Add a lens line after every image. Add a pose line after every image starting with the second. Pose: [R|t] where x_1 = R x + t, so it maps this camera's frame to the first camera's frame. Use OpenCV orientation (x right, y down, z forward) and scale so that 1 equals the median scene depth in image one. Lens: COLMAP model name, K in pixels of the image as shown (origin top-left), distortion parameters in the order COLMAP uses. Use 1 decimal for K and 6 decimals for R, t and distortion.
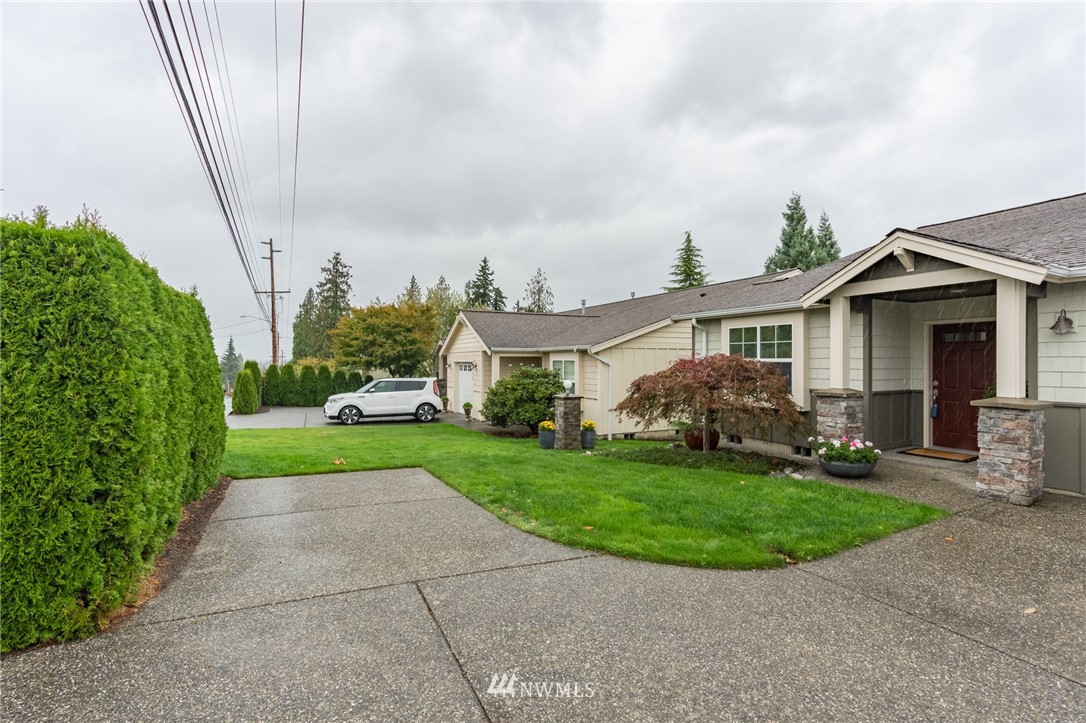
lens RADIAL K [[505.2, 0, 543.0], [0, 505.2, 361.5], [0, 0, 1]] dist [-0.018754, -0.000546]
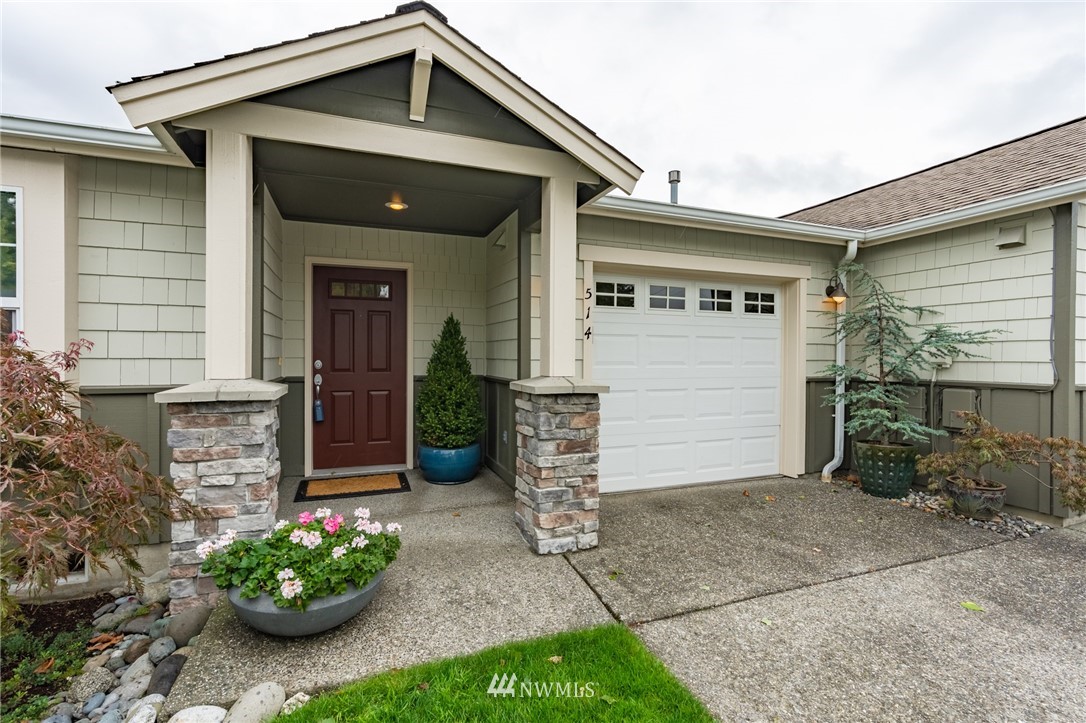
lens RADIAL K [[498.5, 0, 543.0], [0, 498.5, 361.5], [0, 0, 1]] dist [0.000430, 0.000295]
pose [[0.108712, -0.010347, 0.994019, 0.246386], [-0.004489, 0.999931, 0.010900, 0.035612], [-0.994063, -0.005647, 0.108658, 0.730285]]
